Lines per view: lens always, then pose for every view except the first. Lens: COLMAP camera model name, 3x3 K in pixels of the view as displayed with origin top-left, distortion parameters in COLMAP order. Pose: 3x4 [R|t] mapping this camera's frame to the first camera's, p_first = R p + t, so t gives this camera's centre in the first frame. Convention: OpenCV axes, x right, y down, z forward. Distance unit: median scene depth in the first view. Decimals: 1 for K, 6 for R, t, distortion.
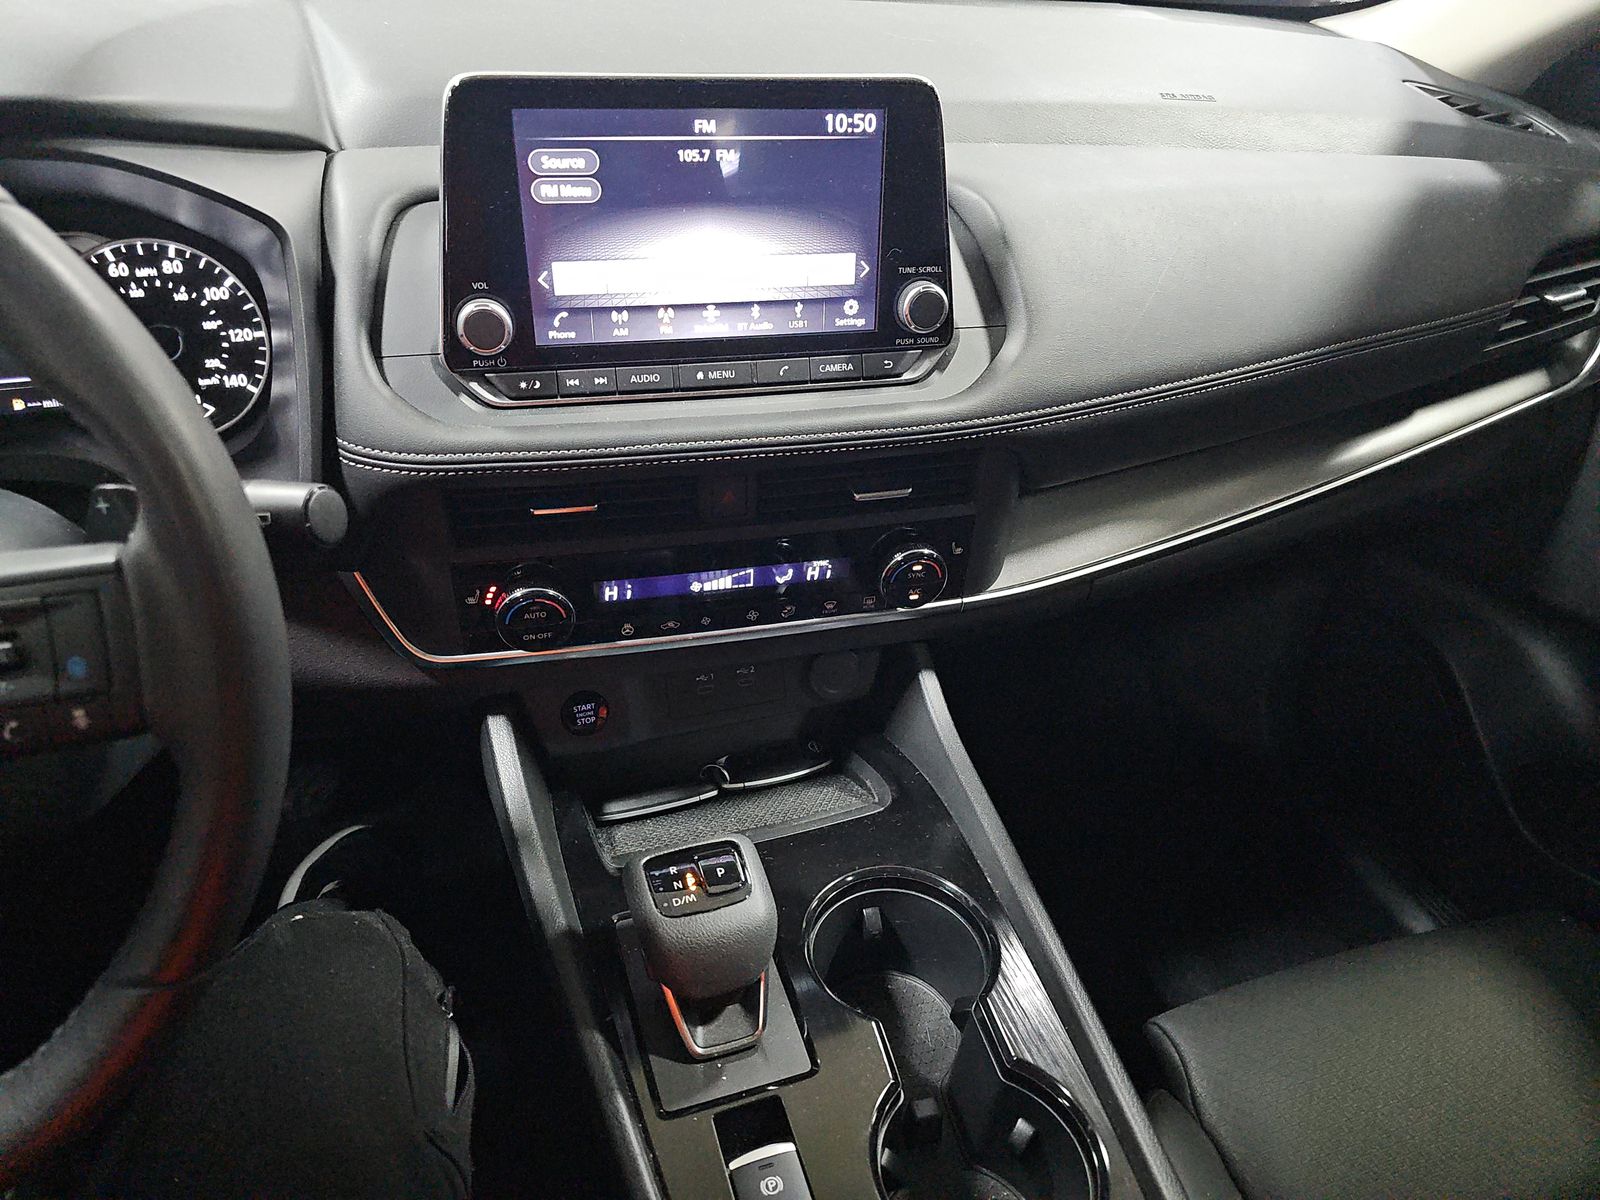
lens RADIAL K [[1051.3, 0, 800.0], [0, 1051.3, 600.0], [0, 0, 1]] dist [0.041548, -0.054371]
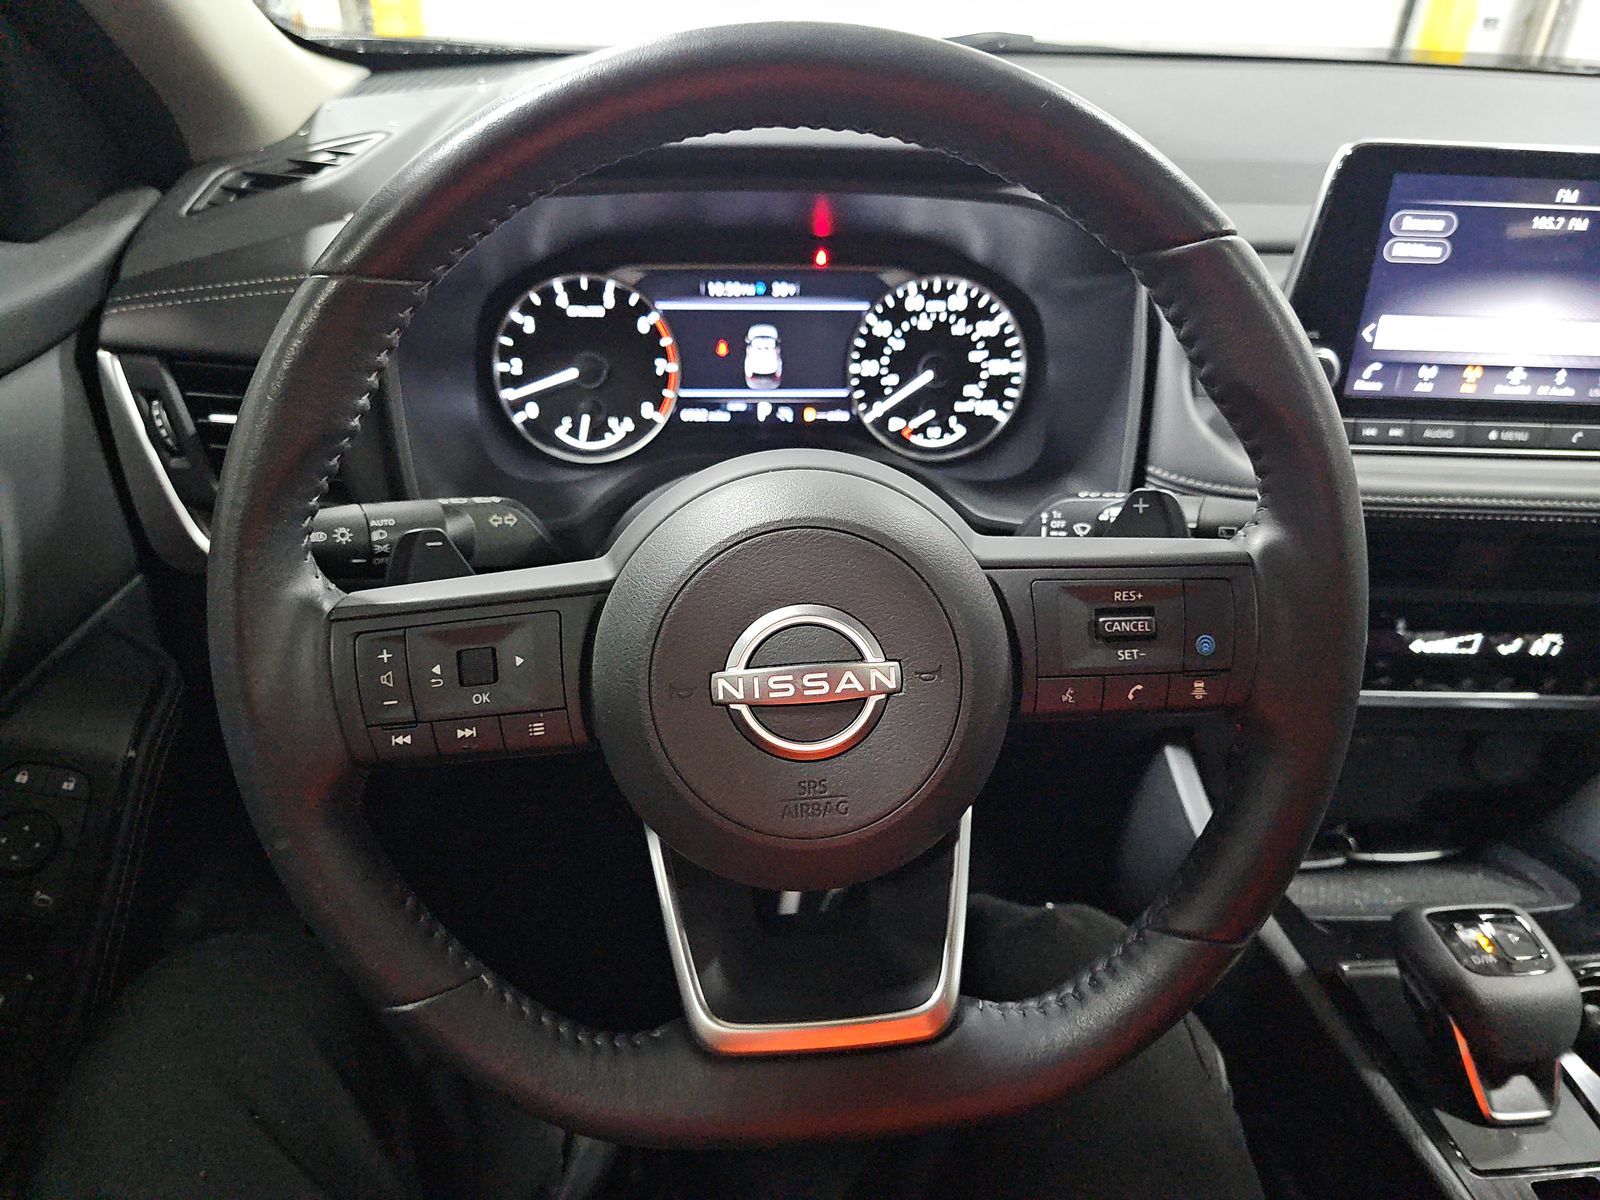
lens RADIAL K [[1082.9, 0, 800.0], [0, 1082.9, 600.0], [0, 0, 1]] dist [0.001746, -0.029294]
pose [[0.965908, 0.112948, -0.232947, -0.451875], [-0.126501, 0.990989, -0.044037, 0.065927], [0.225874, 0.072003, 0.971492, -0.120674]]
